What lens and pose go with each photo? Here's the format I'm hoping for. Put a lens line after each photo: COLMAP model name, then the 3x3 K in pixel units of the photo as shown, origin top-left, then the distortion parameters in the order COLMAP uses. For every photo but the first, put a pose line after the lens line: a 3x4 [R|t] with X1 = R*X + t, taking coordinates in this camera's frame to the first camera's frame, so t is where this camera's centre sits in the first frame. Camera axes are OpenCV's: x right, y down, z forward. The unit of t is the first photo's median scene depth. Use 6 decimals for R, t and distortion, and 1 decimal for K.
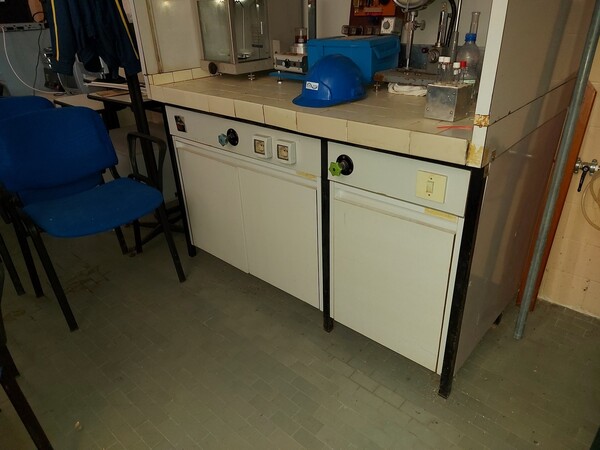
lens RADIAL K [[432.5, 0, 304.7], [0, 432.5, 225.5], [0, 0, 1]] dist [0.088926, -0.099848]
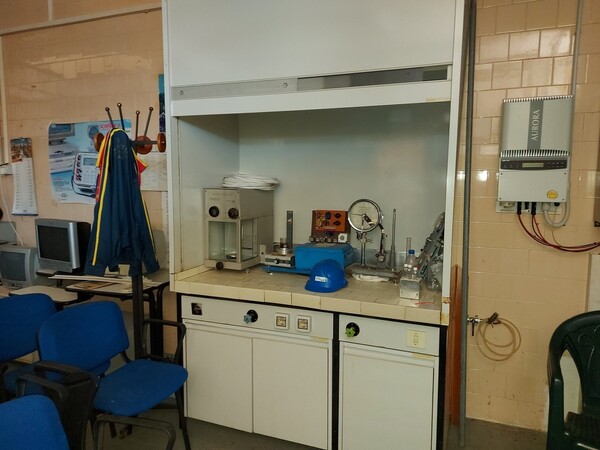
lens RADIAL K [[432.5, 0, 304.7], [0, 432.5, 225.5], [0, 0, 1]] dist [0.088926, -0.099848]
pose [[0.939772, -0.000806, 0.341800, -0.474192], [0.125548, 0.930909, -0.342996, 0.018238], [-0.317908, 0.365250, 0.874944, -0.332570]]
